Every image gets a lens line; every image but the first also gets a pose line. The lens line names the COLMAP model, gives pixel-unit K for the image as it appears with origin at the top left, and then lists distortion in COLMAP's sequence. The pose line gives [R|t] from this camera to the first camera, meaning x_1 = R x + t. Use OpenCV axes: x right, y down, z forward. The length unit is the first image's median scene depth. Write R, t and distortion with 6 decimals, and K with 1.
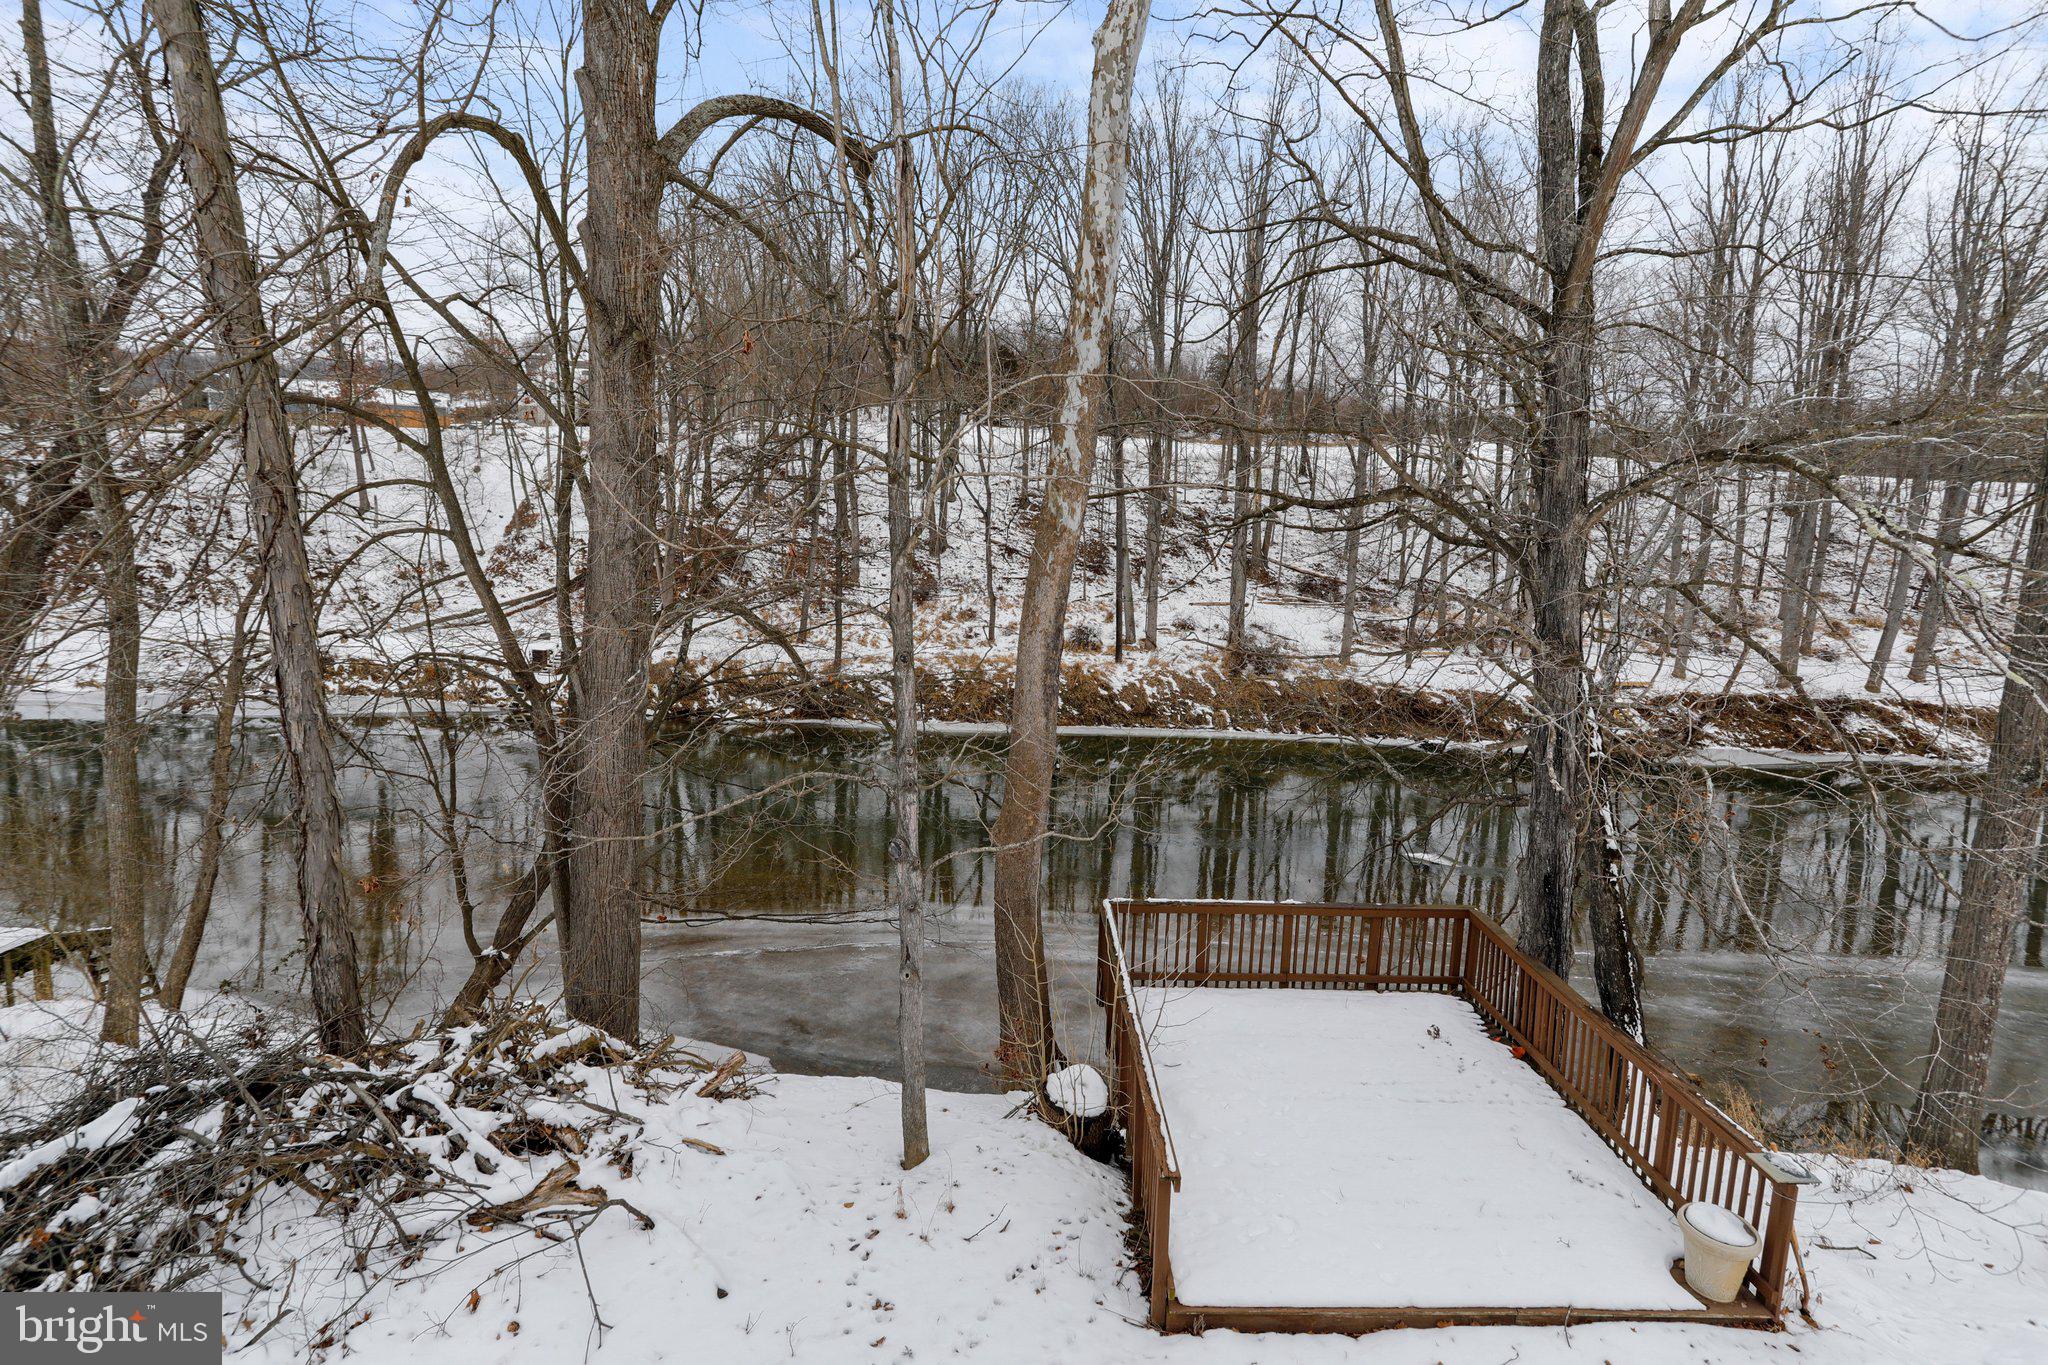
lens RADIAL K [[992.0, 0, 1022.1], [0, 992.0, 670.1], [0, 0, 1]] dist [-0.065784, 0.037570]
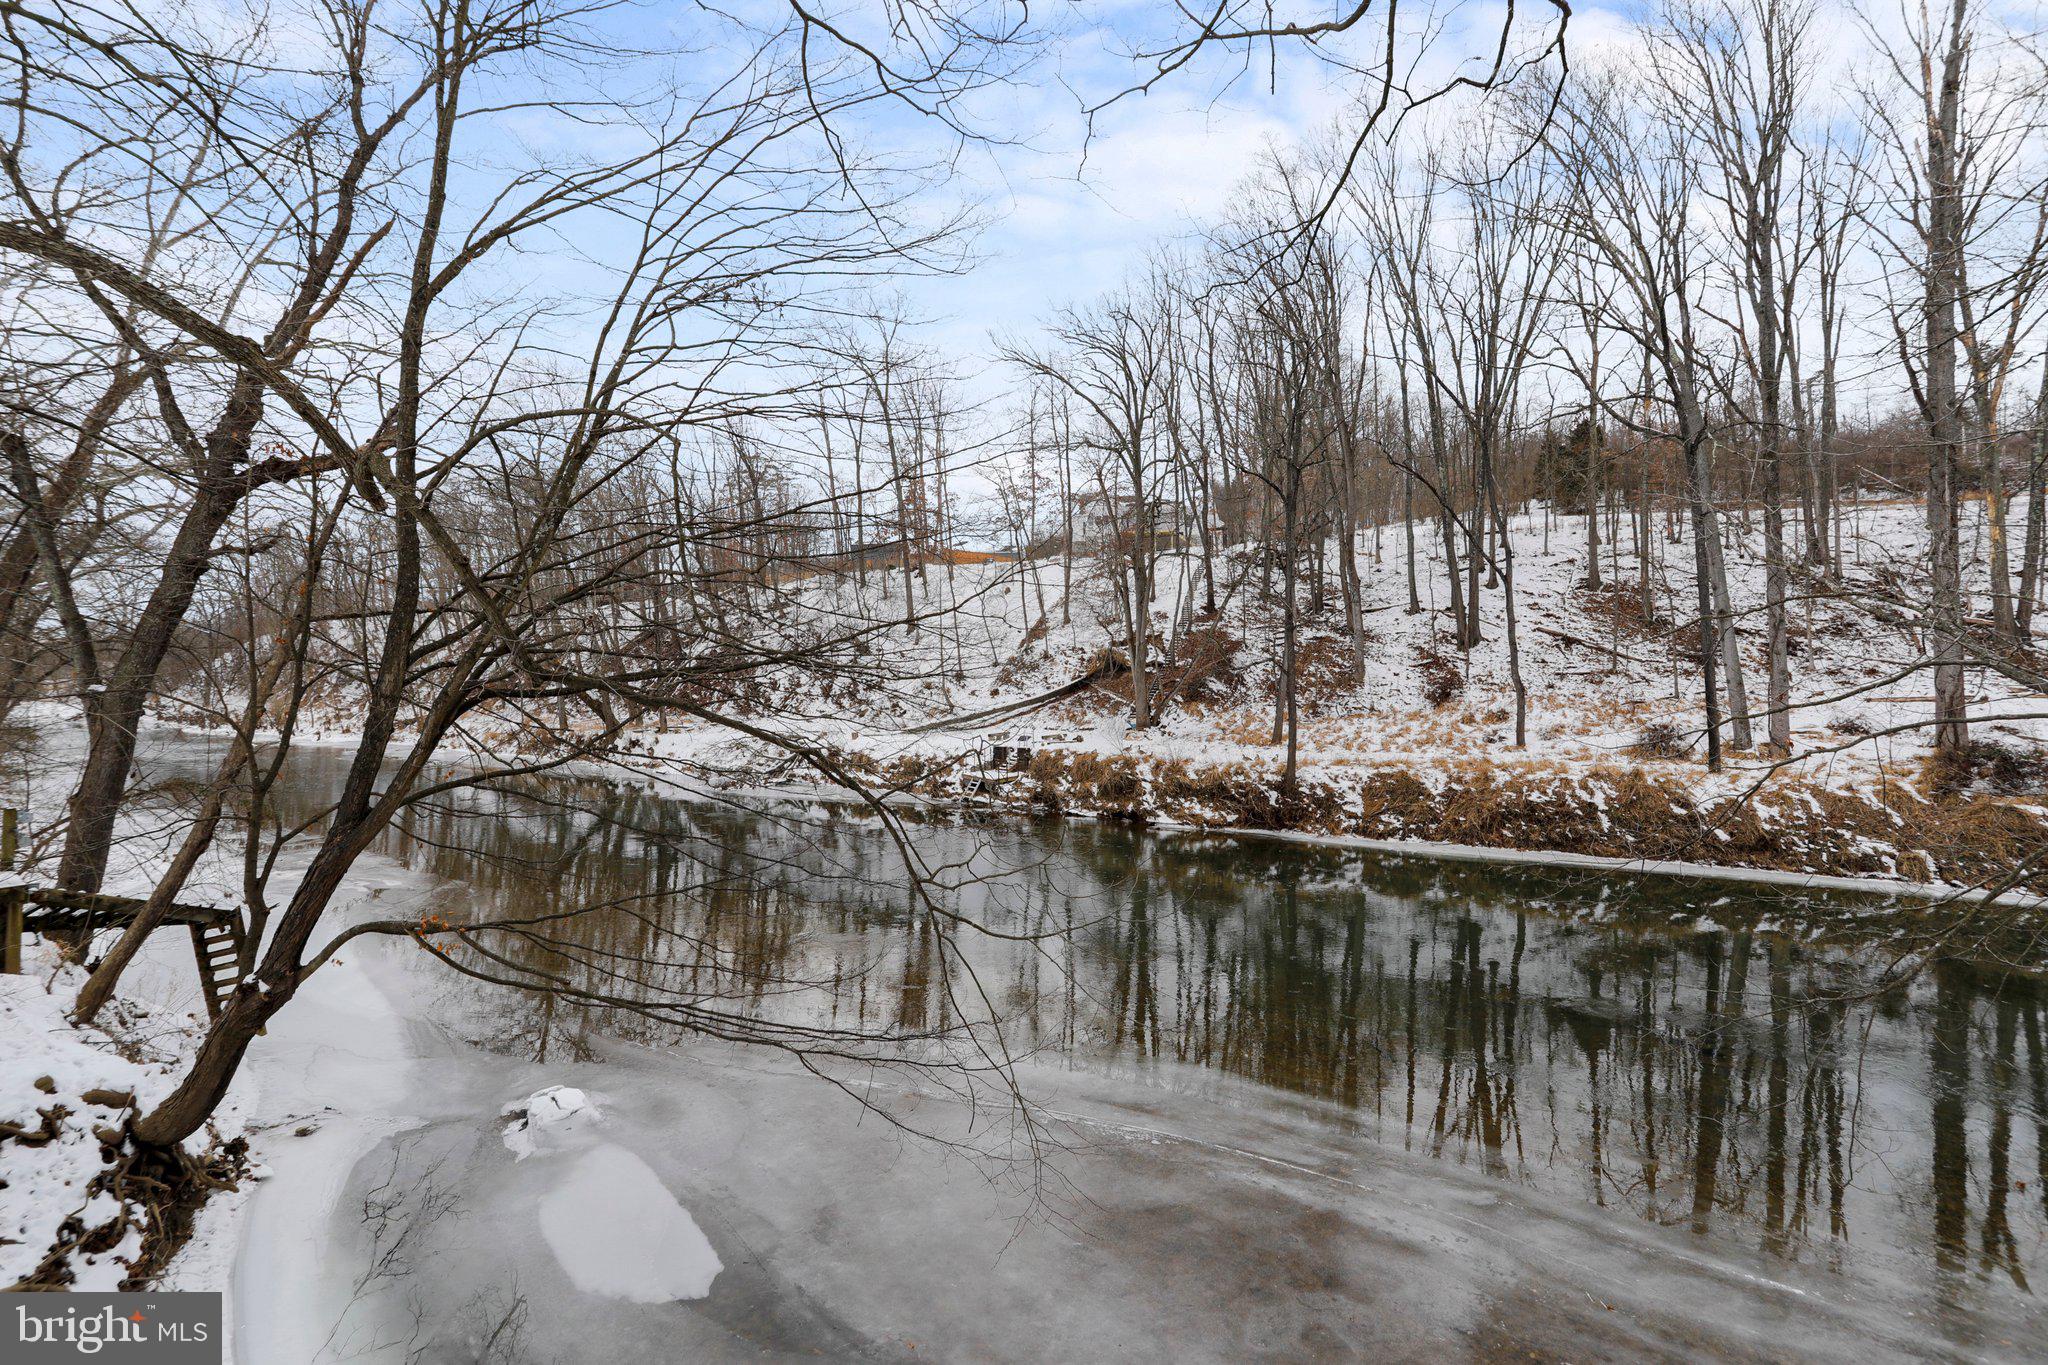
lens RADIAL K [[992.0, 0, 1022.1], [0, 992.0, 670.1], [0, 0, 1]] dist [-0.065784, 0.037570]
pose [[0.831456, -0.033280, -0.554592, 0.078720], [-0.051182, 0.989372, -0.136102, 0.039954], [0.553227, 0.141548, 0.820916, 0.205722]]
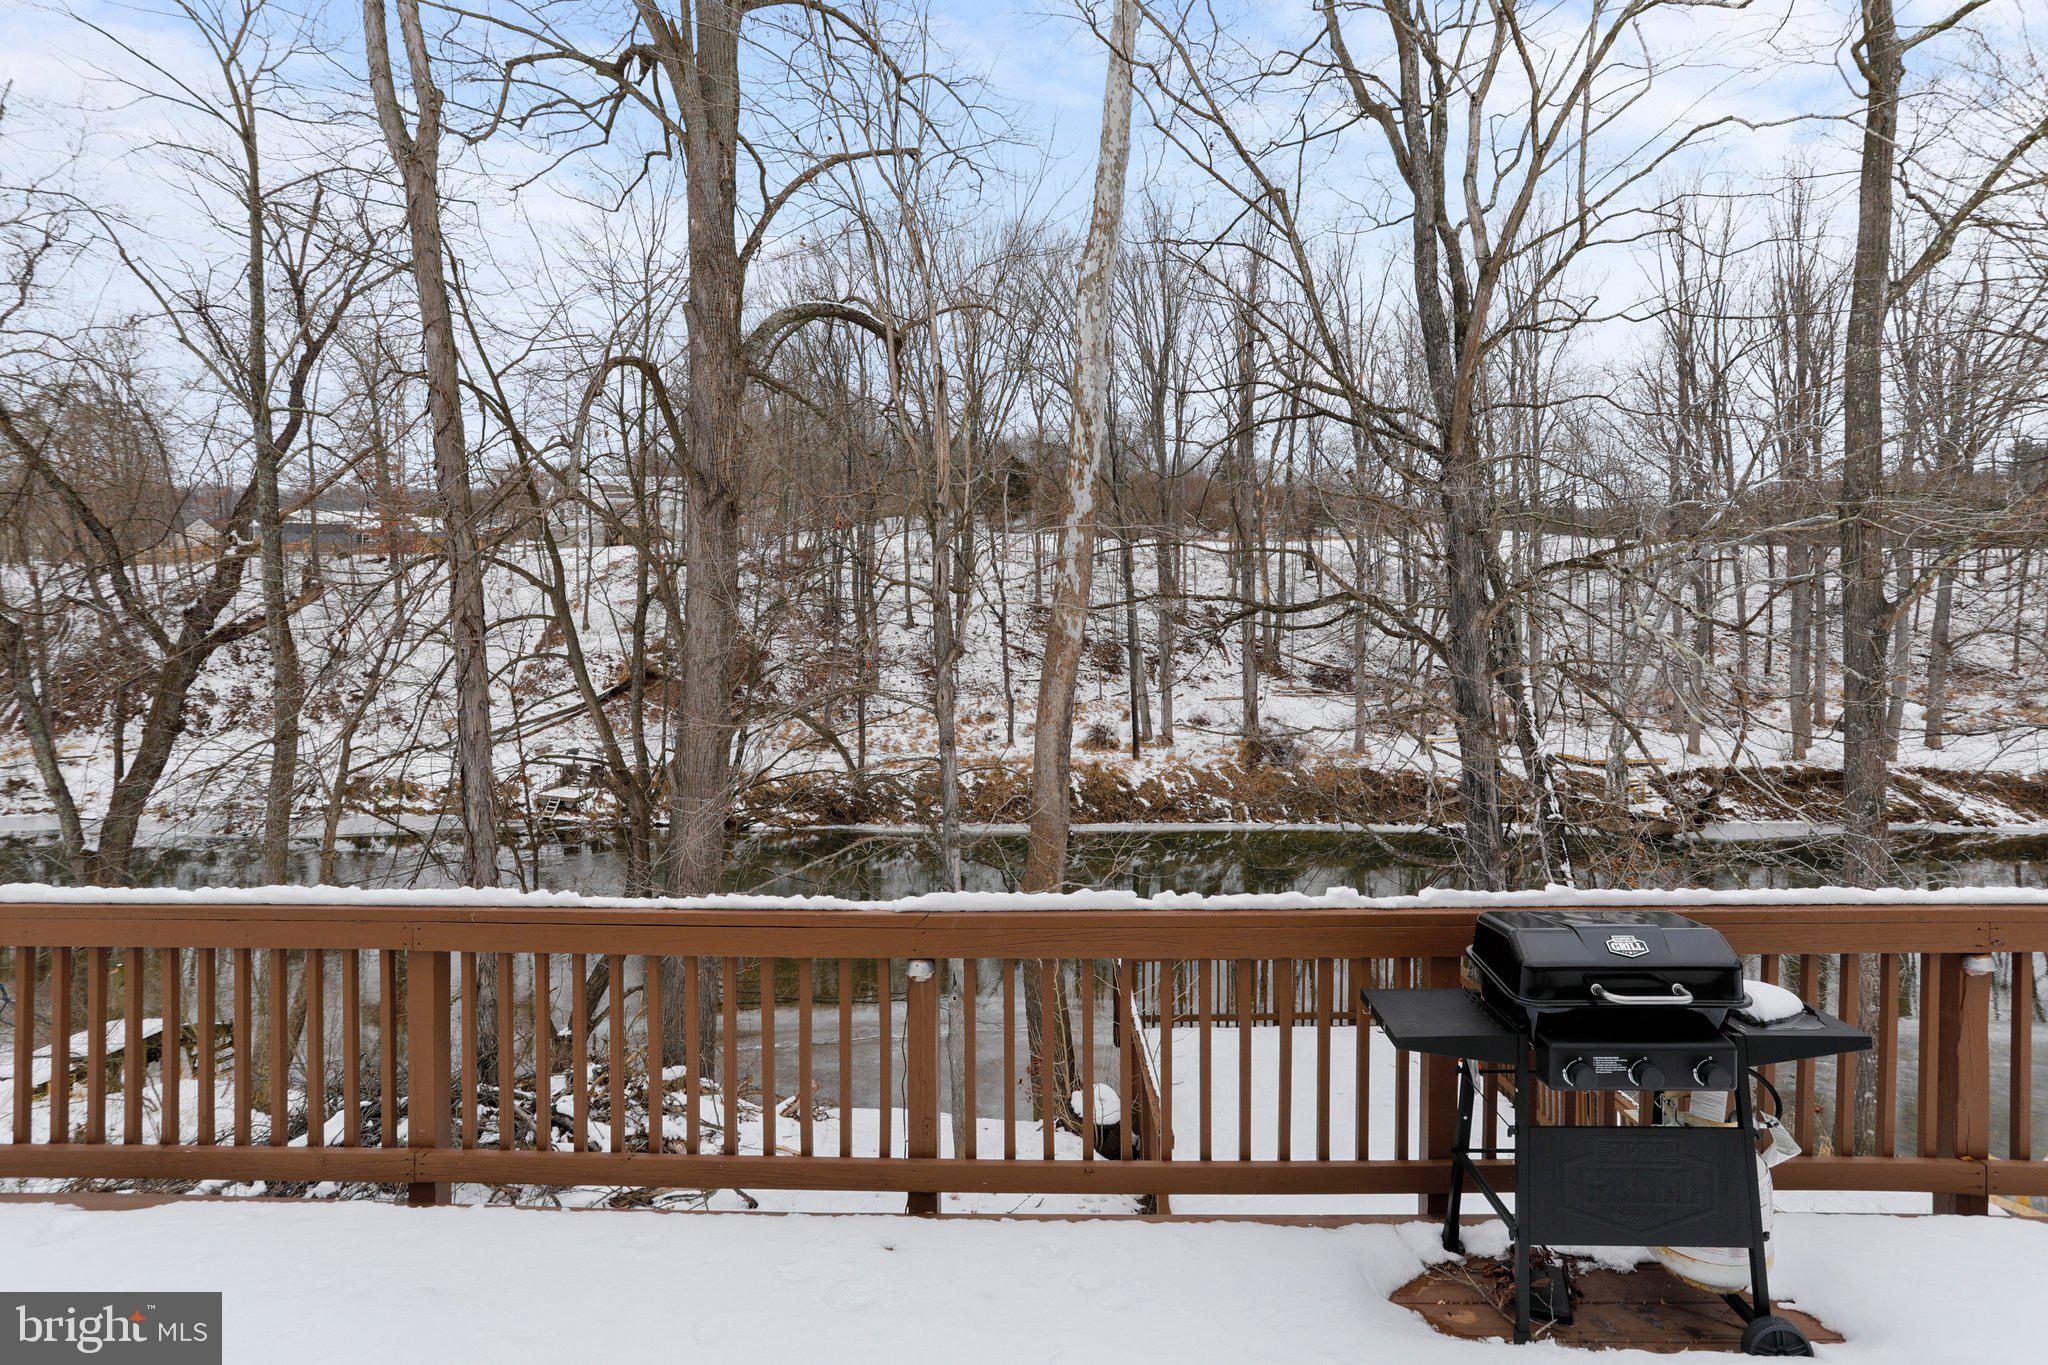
lens RADIAL K [[992.0, 0, 1022.1], [0, 992.0, 670.1], [0, 0, 1]] dist [-0.065784, 0.037570]
pose [[0.999263, -0.034726, -0.016372, 0.000270], [0.032862, 0.994147, -0.102914, 0.002243], [0.019850, 0.102300, 0.994556, -0.022542]]
